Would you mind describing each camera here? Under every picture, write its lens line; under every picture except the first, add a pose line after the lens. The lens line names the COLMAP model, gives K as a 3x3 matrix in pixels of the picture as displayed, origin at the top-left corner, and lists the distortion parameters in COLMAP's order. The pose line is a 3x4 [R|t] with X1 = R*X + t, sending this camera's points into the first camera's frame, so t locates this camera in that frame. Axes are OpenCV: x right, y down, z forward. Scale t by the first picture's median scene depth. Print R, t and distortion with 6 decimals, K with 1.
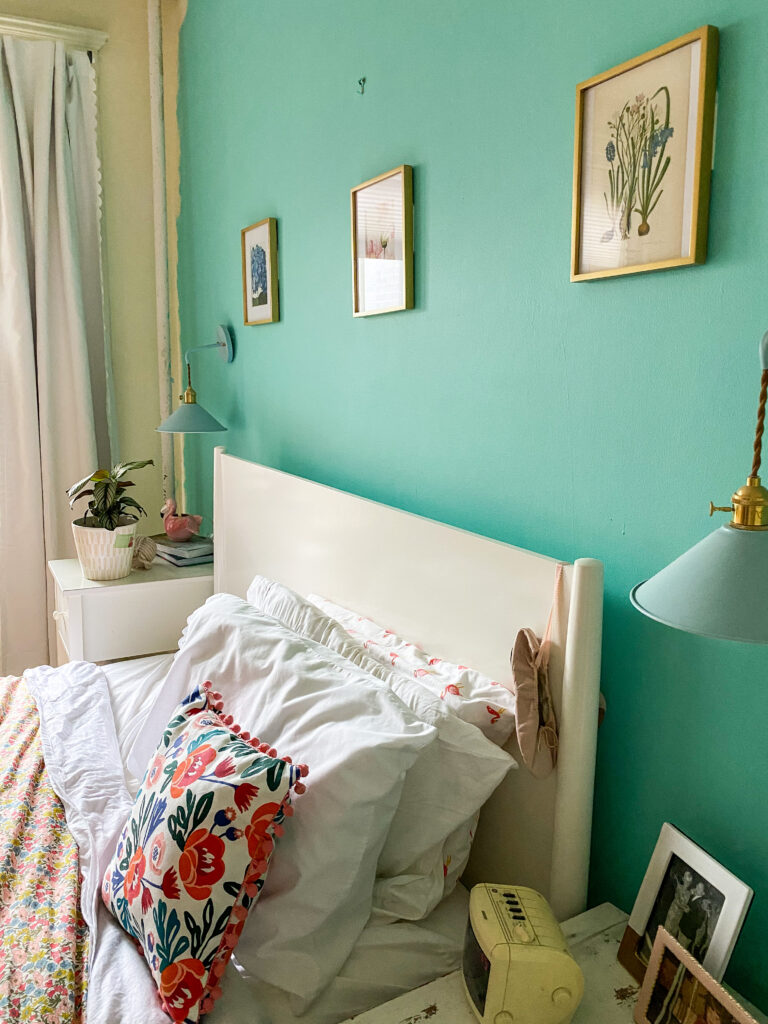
lens RADIAL K [[789.9, 0, 383.8], [0, 789.9, 499.7], [0, 0, 1]] dist [0.025989, -0.003752]
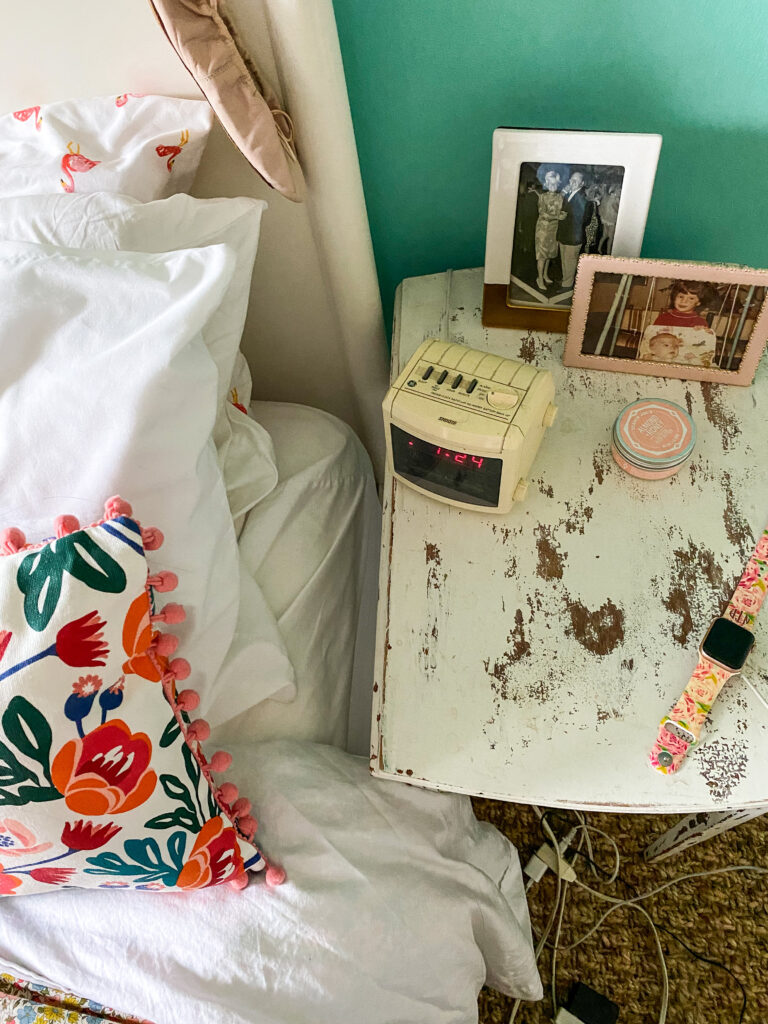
lens RADIAL K [[789.9, 0, 383.8], [0, 789.9, 499.7], [0, 0, 1]] dist [0.025989, -0.003752]
pose [[0.547202, -0.766658, 0.335865, -0.171124], [0.274255, 0.543350, 0.793445, 0.018470], [-0.790793, -0.342062, 0.507582, 0.667725]]
